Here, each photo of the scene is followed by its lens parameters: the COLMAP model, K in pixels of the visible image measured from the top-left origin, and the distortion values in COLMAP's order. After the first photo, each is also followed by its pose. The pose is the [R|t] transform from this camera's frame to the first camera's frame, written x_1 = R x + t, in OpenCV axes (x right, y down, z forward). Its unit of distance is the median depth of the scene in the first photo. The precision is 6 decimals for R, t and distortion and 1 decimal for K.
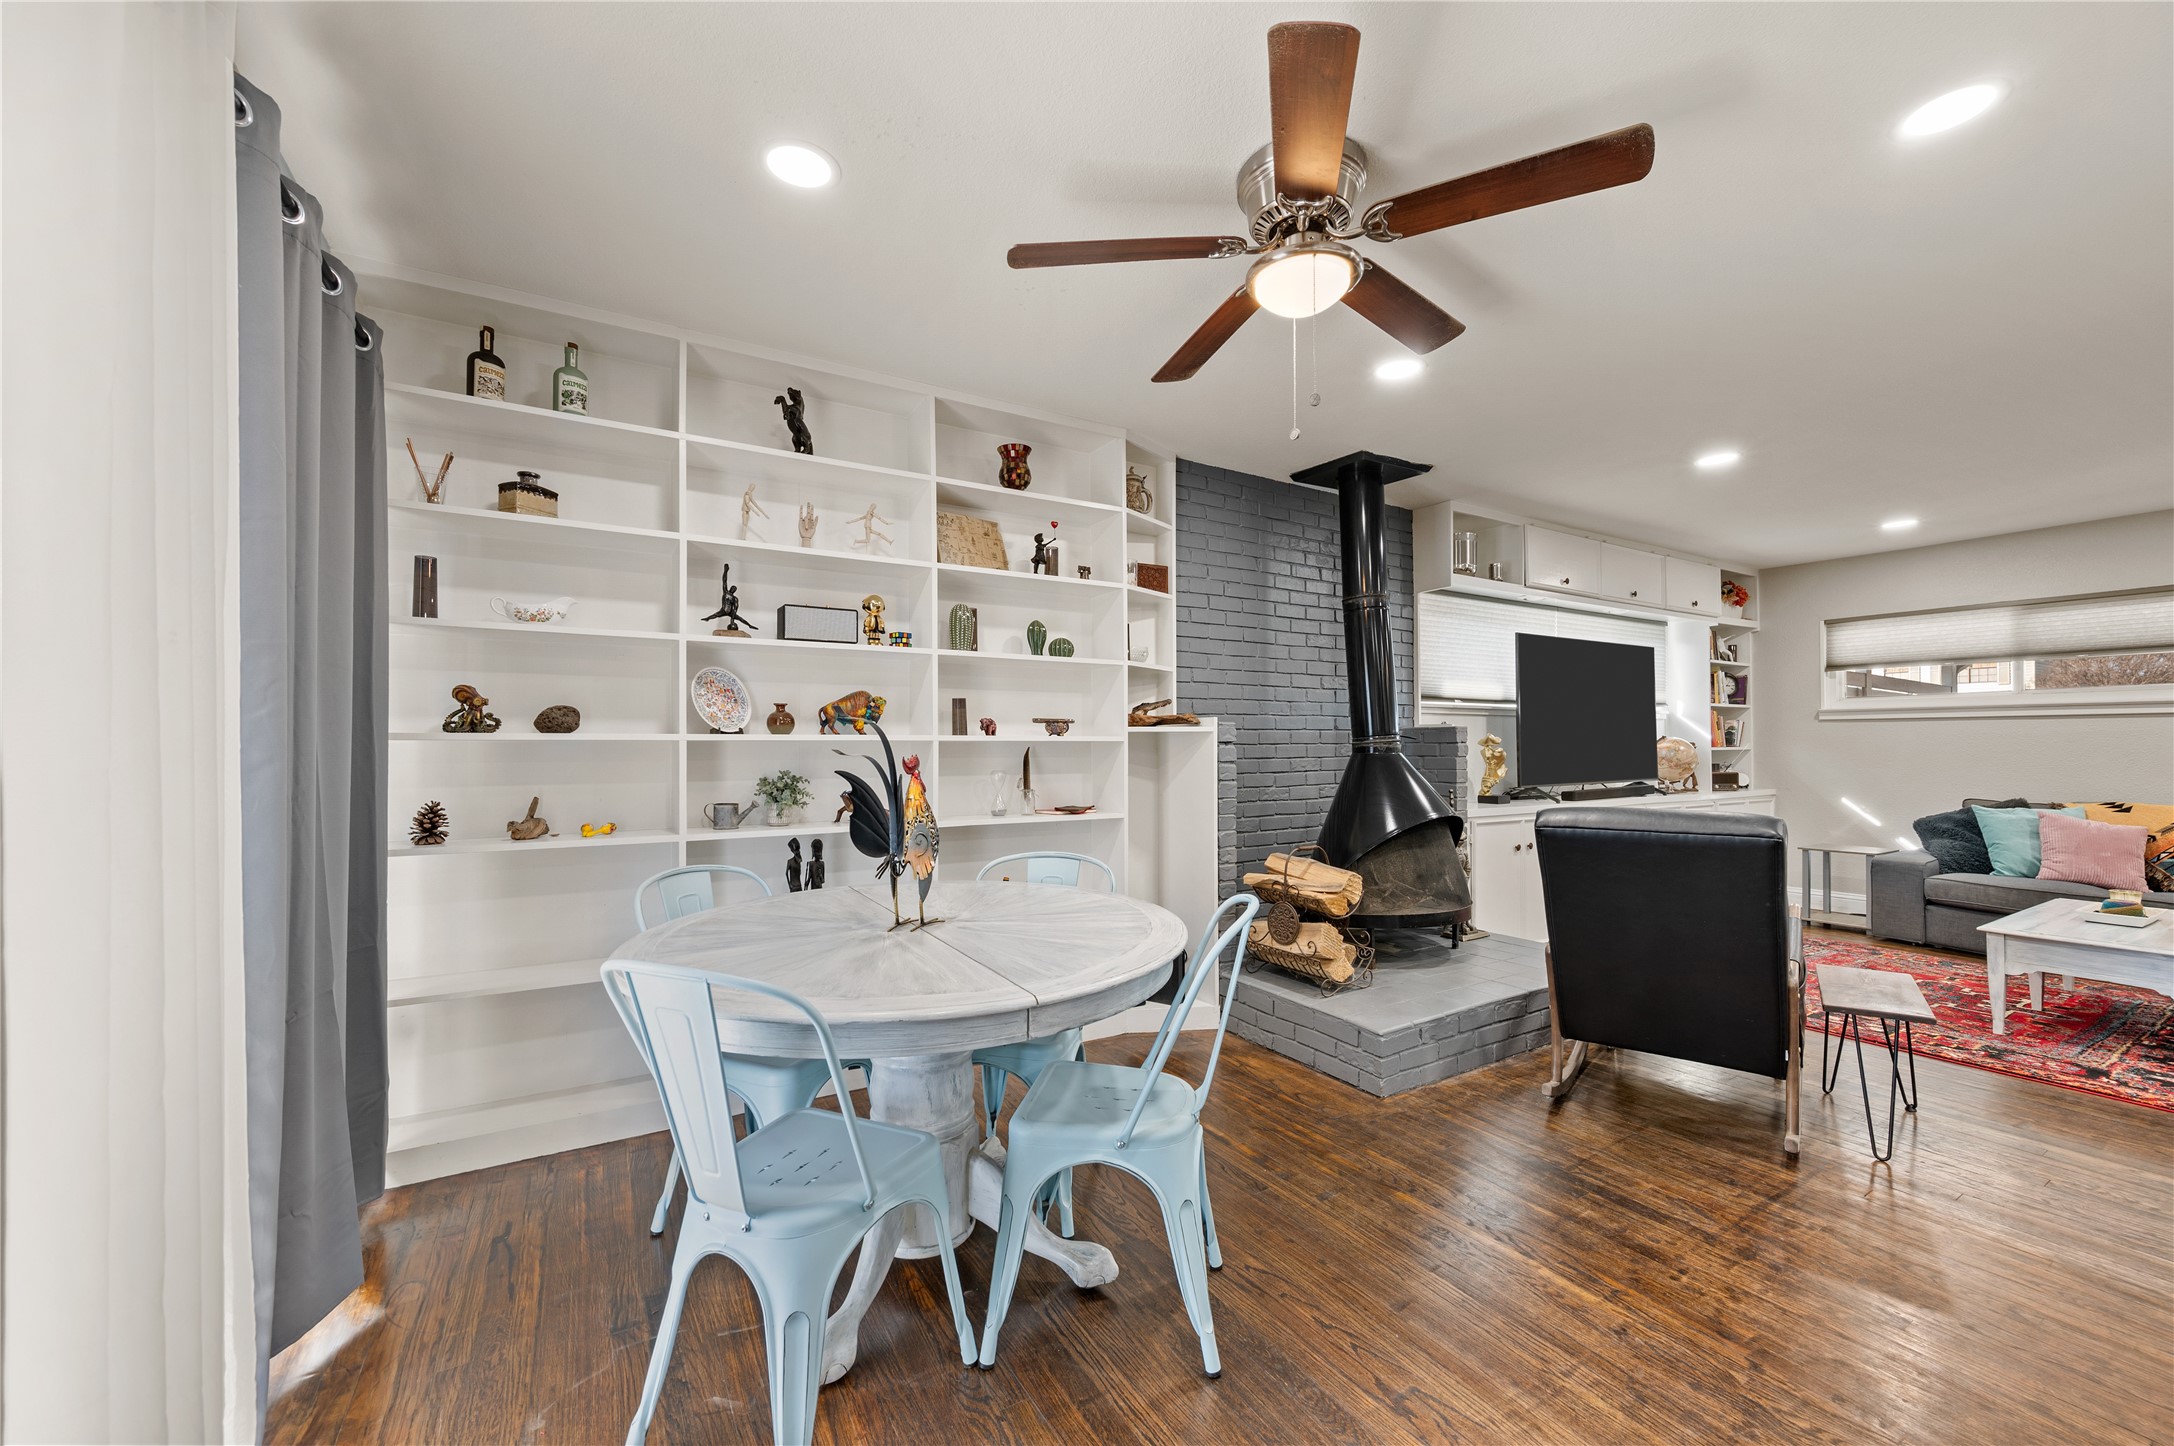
lens RADIAL K [[849.7, 0, 1108.8], [0, 849.7, 734.9], [0, 0, 1]] dist [0.002406, -0.000826]
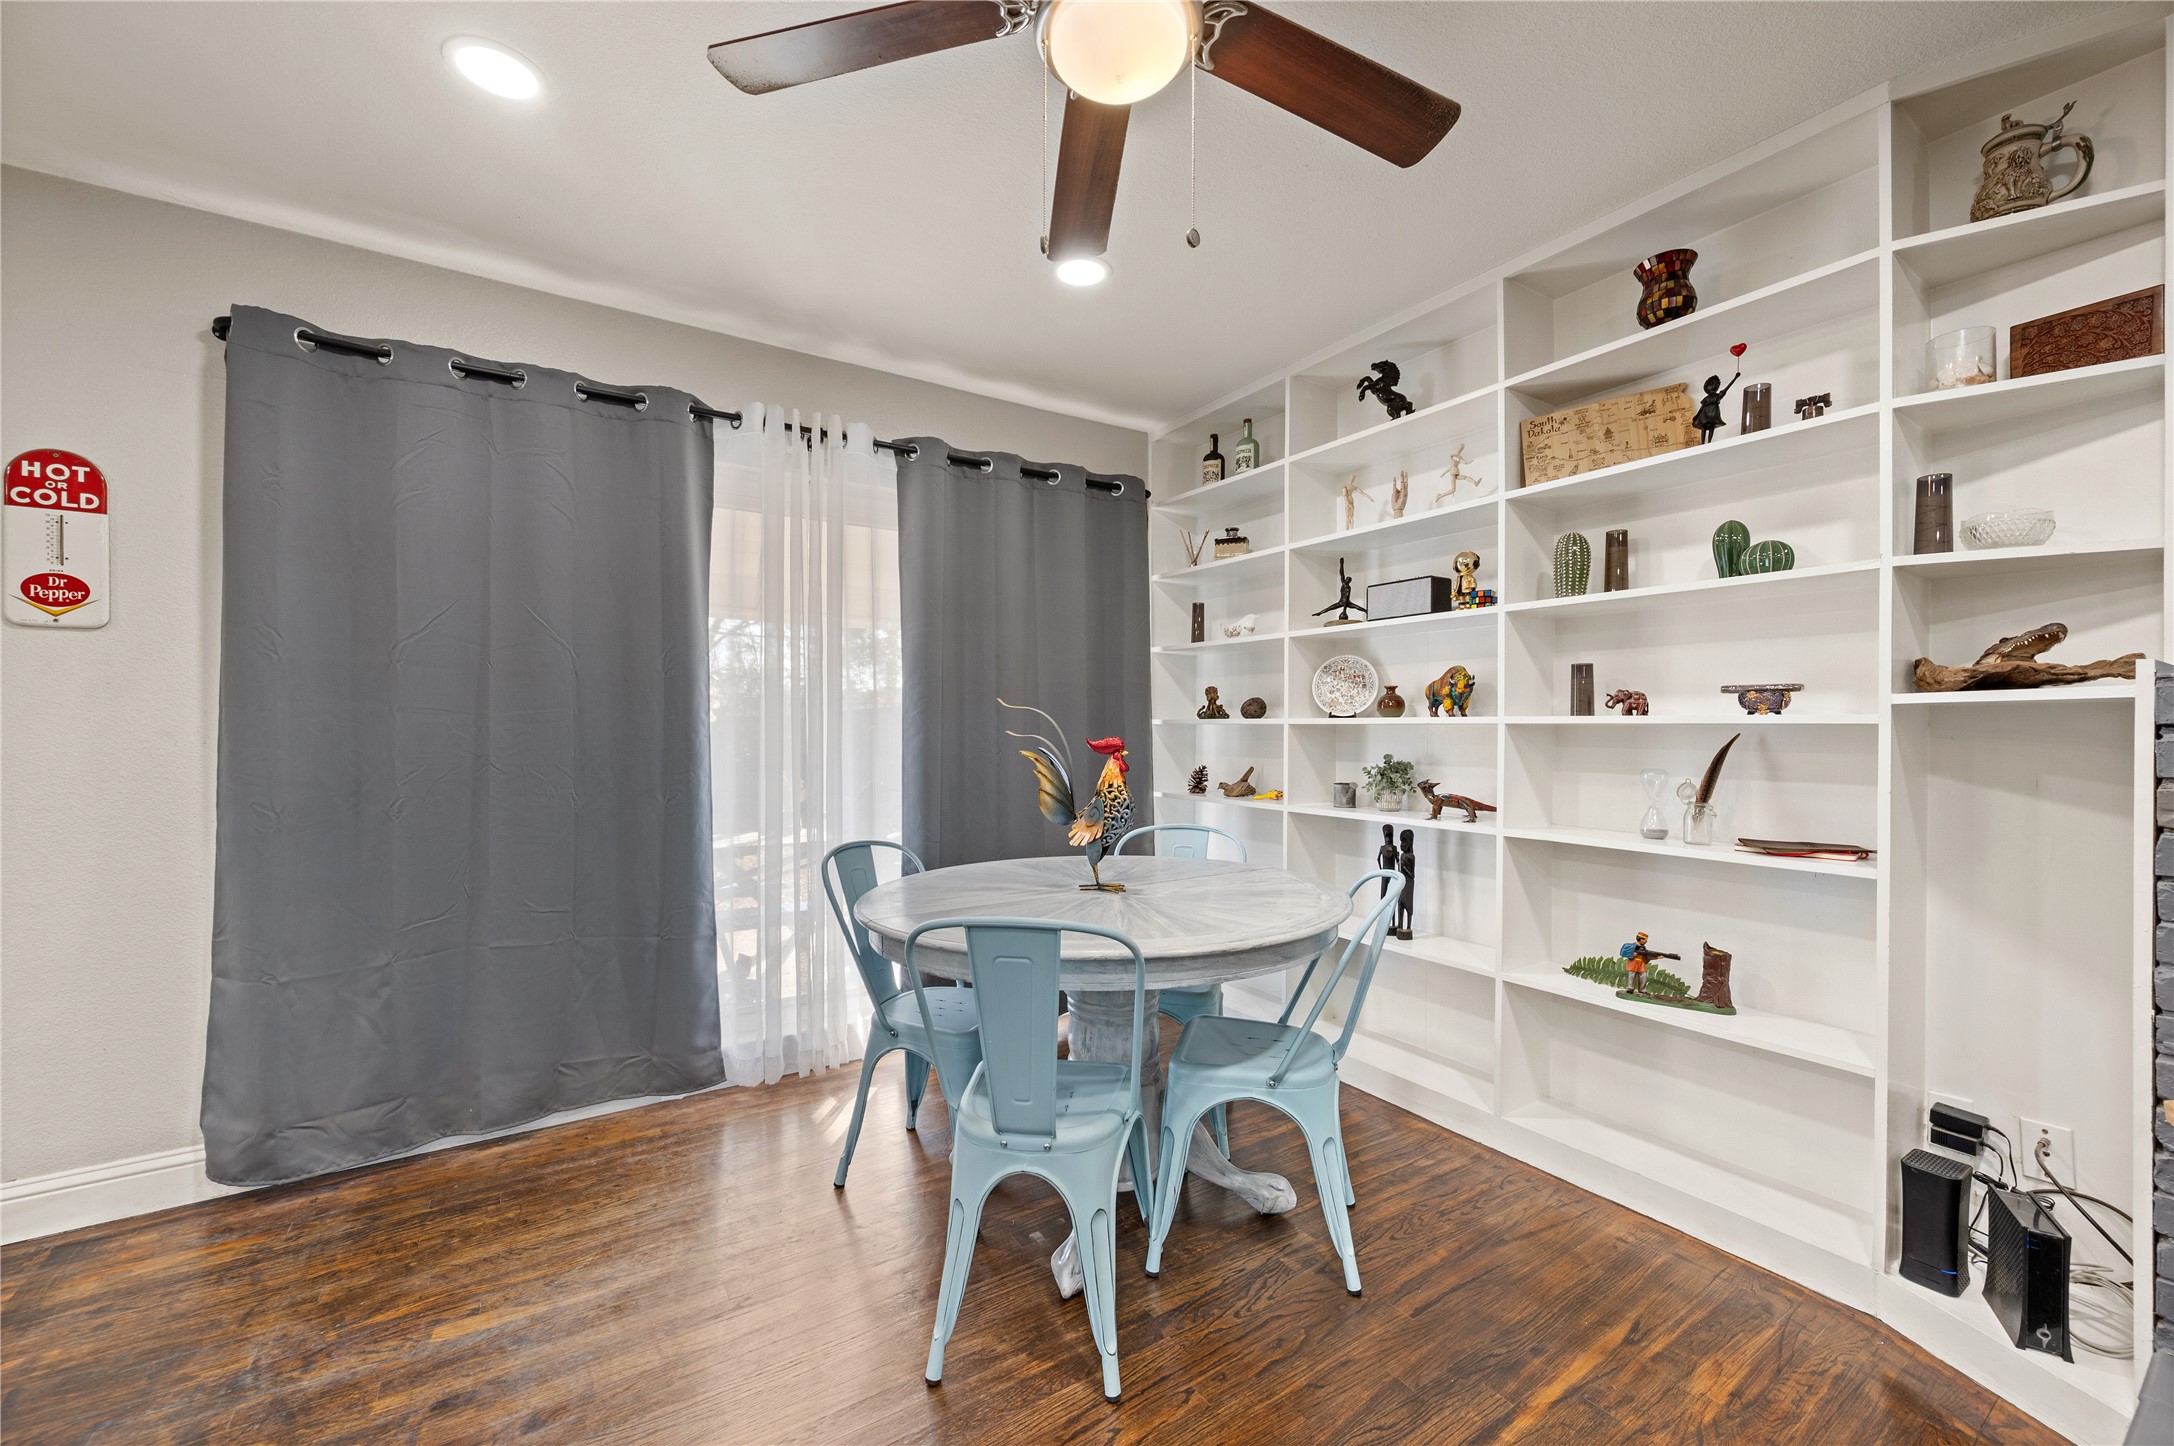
lens RADIAL K [[849.7, 0, 1098.6], [0, 849.7, 735.3], [0, 0, 1]] dist [0.002406, -0.000826]
pose [[0.036360, 0.004171, -0.999330, 0.573886], [-0.003444, 0.999986, 0.004048, 0.016675], [0.999333, 0.003295, 0.036374, 0.628099]]
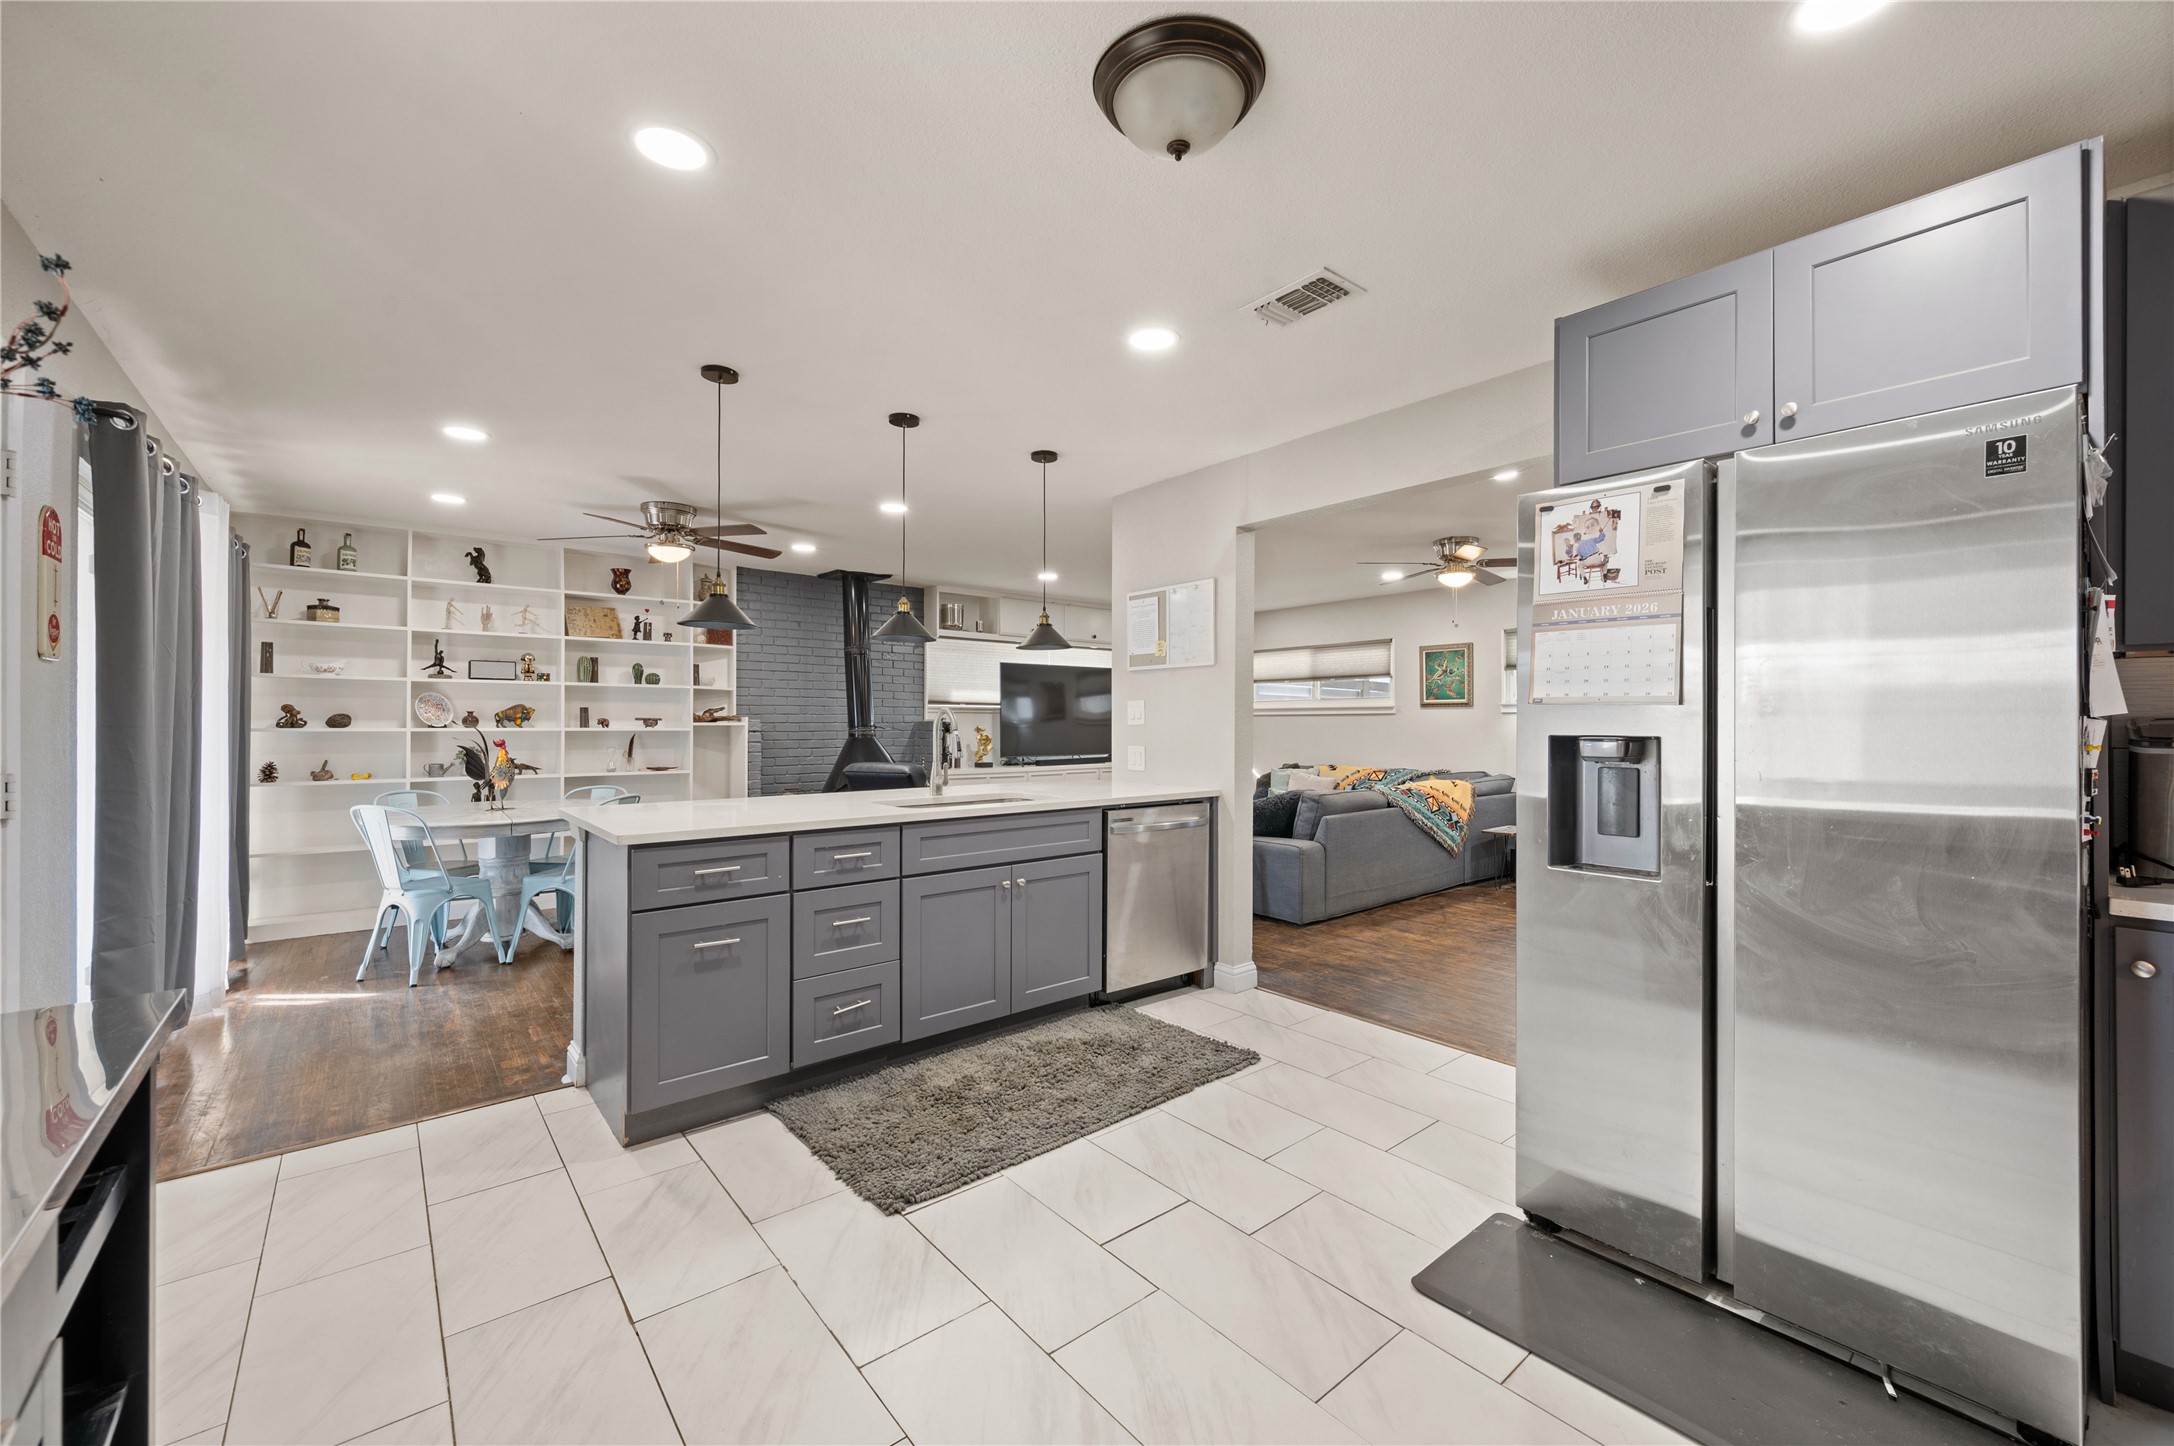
lens RADIAL K [[849.7, 0, 1090.9], [0, 849.7, 713.7], [0, 0, 1]] dist [0.002406, -0.000826]
pose [[0.990653, 0.003498, 0.136364, 0.724383], [-0.003019, 0.999989, -0.003717, -0.028329], [-0.136376, 0.003270, 0.990652, -1.066414]]
